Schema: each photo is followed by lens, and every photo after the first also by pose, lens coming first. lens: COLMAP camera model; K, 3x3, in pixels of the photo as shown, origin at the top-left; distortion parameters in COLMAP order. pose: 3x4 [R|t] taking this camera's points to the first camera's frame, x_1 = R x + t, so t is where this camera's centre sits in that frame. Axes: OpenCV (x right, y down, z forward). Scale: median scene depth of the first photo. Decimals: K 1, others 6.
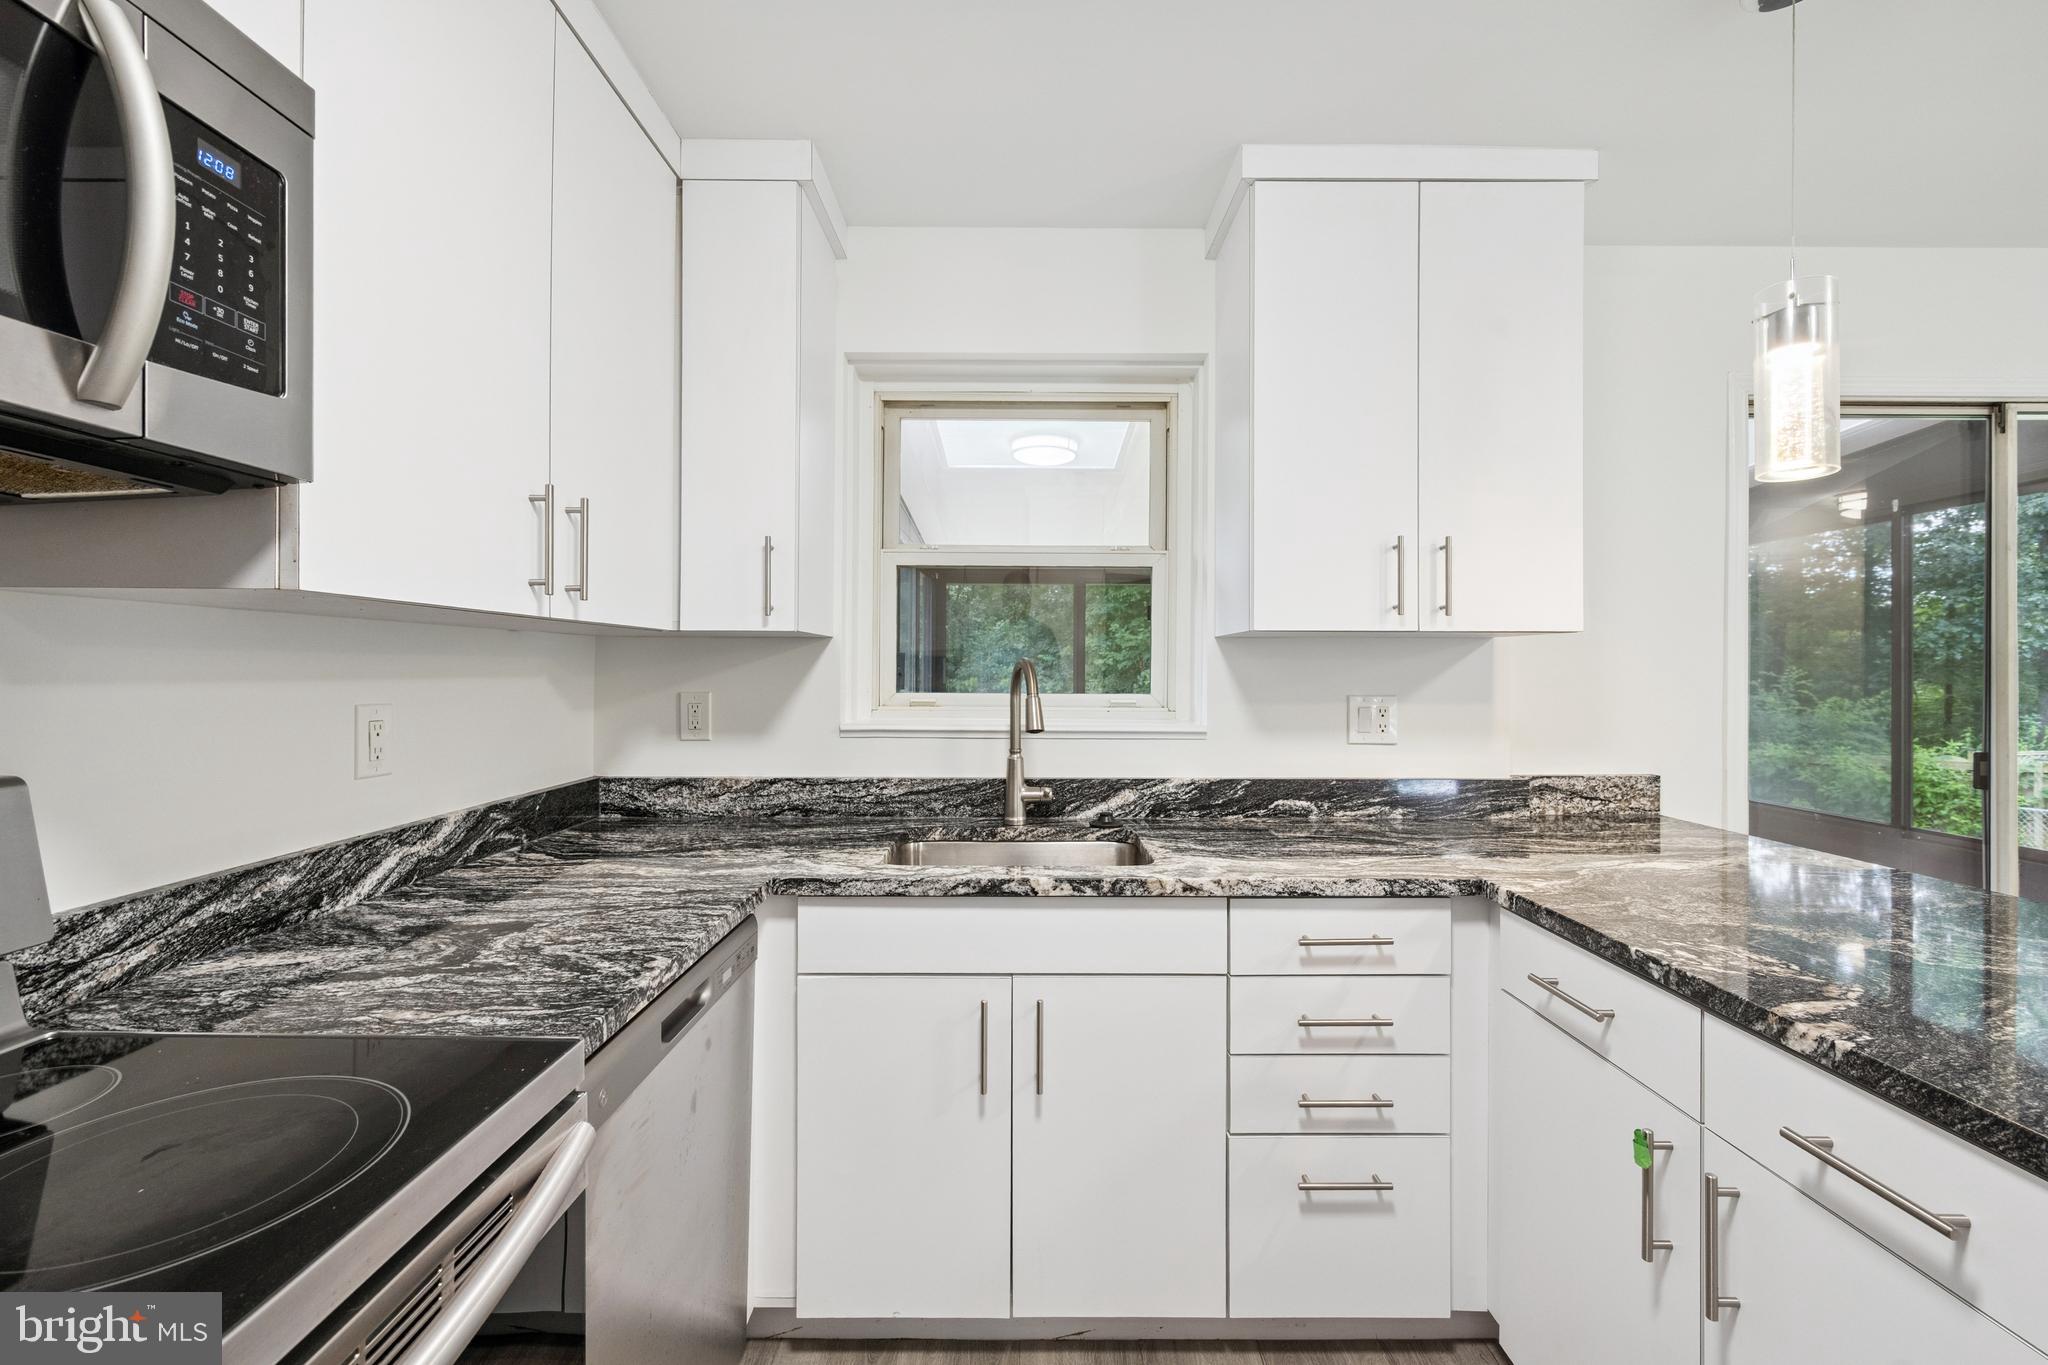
lens RADIAL K [[870.8, 0, 1019.9], [0, 870.8, 667.7], [0, 0, 1]] dist [0.003801, 0.000552]
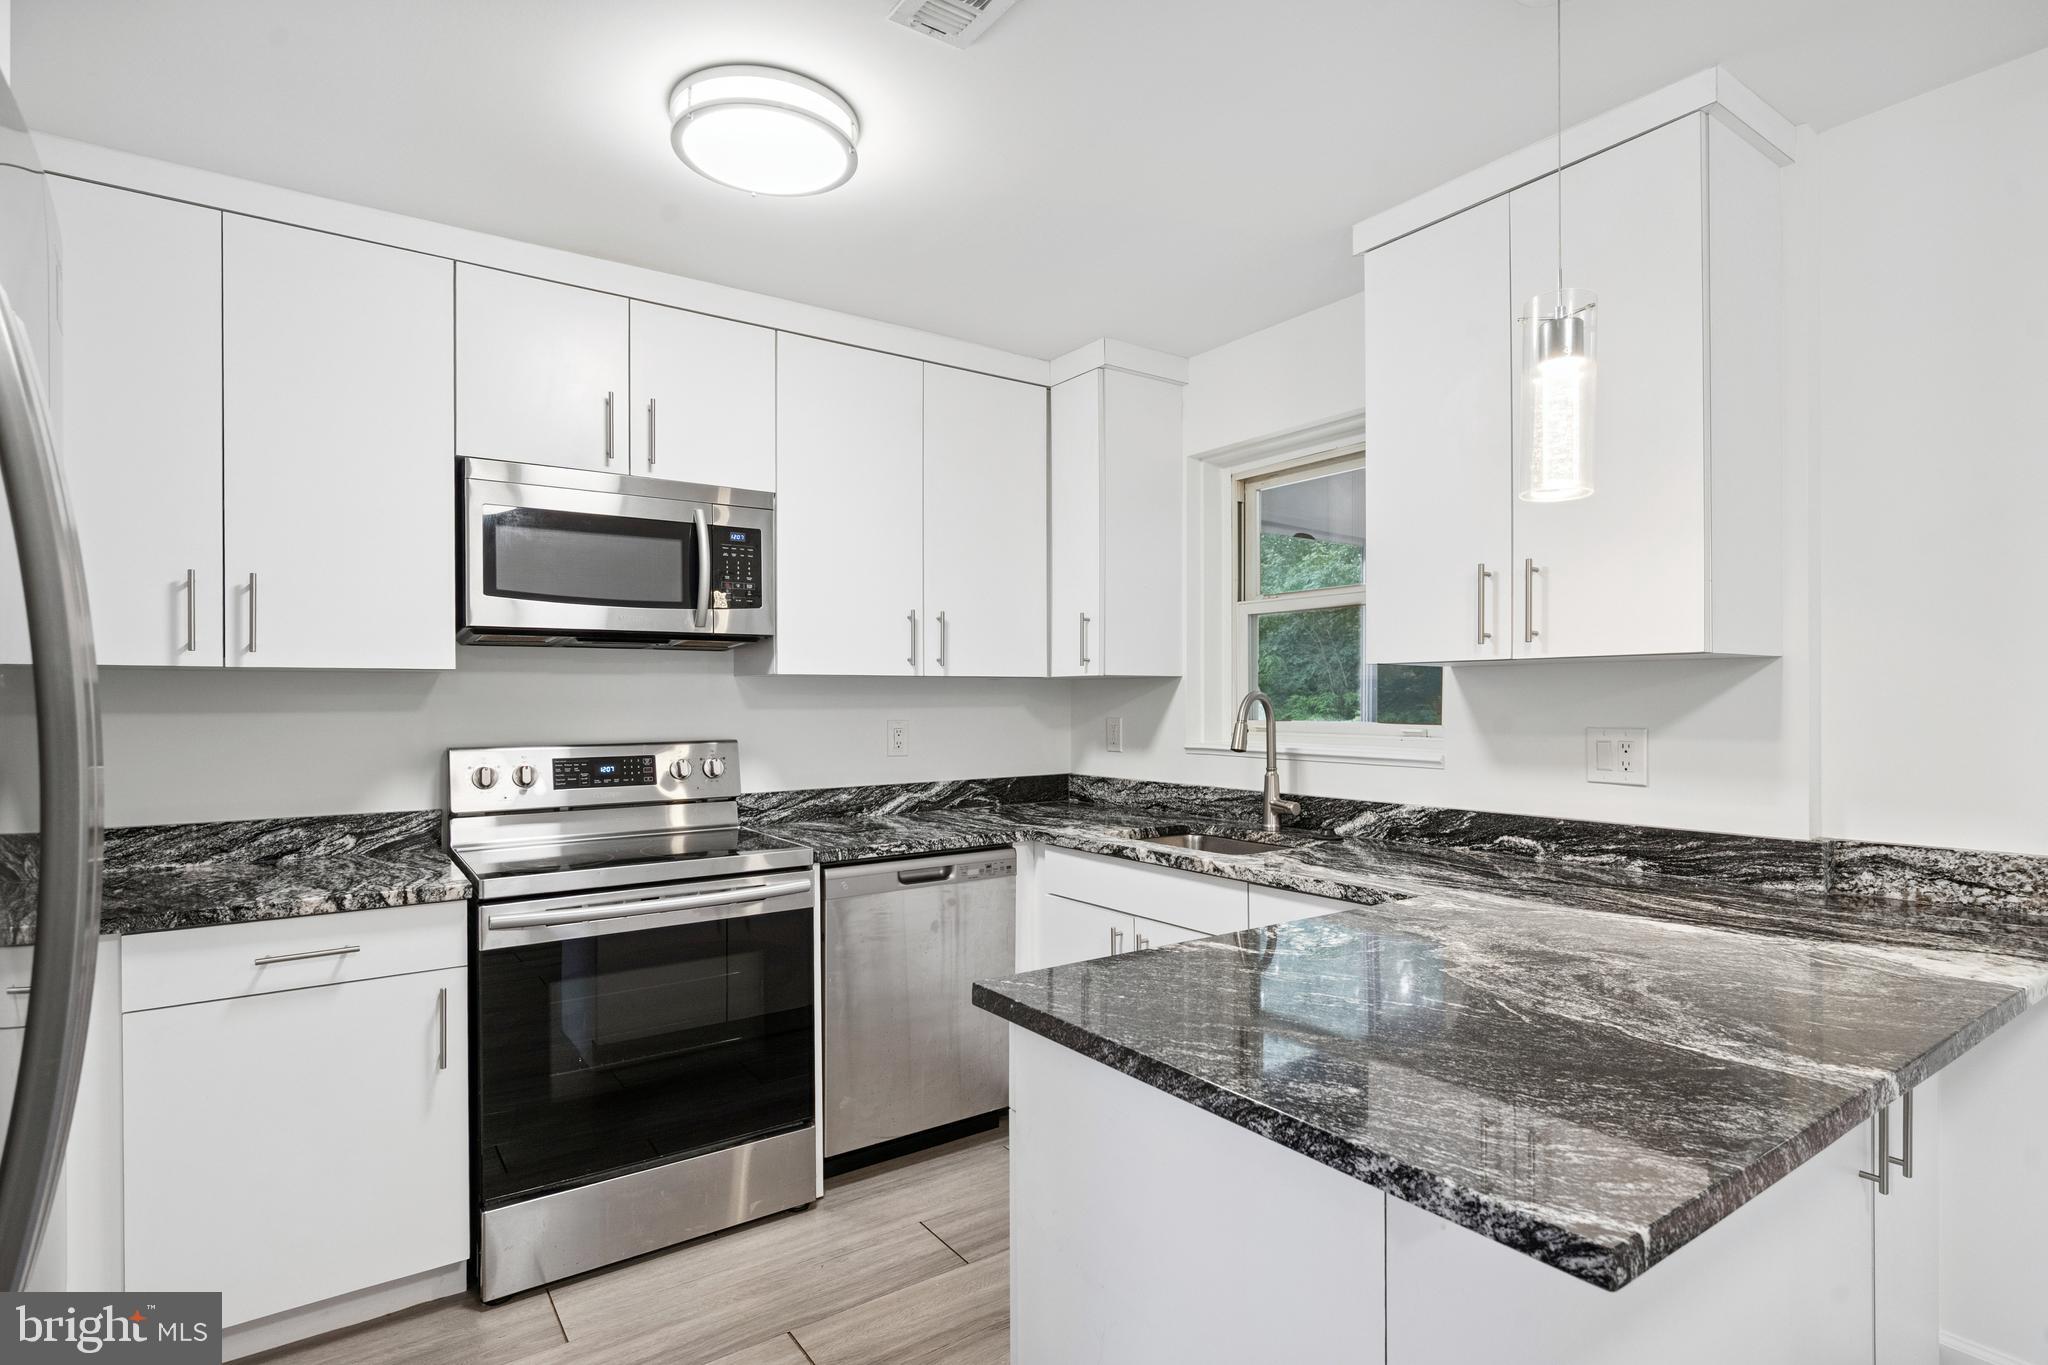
lens RADIAL K [[1022.9, 0, 1017.7], [0, 1022.9, 712.1], [0, 0, 1]] dist [0.007934, 0.000702]
pose [[0.571524, 0.004485, -0.820573, 0.918750], [0.008333, 0.999902, 0.011269, -0.001554], [0.820543, -0.013279, 0.571431, -0.083542]]
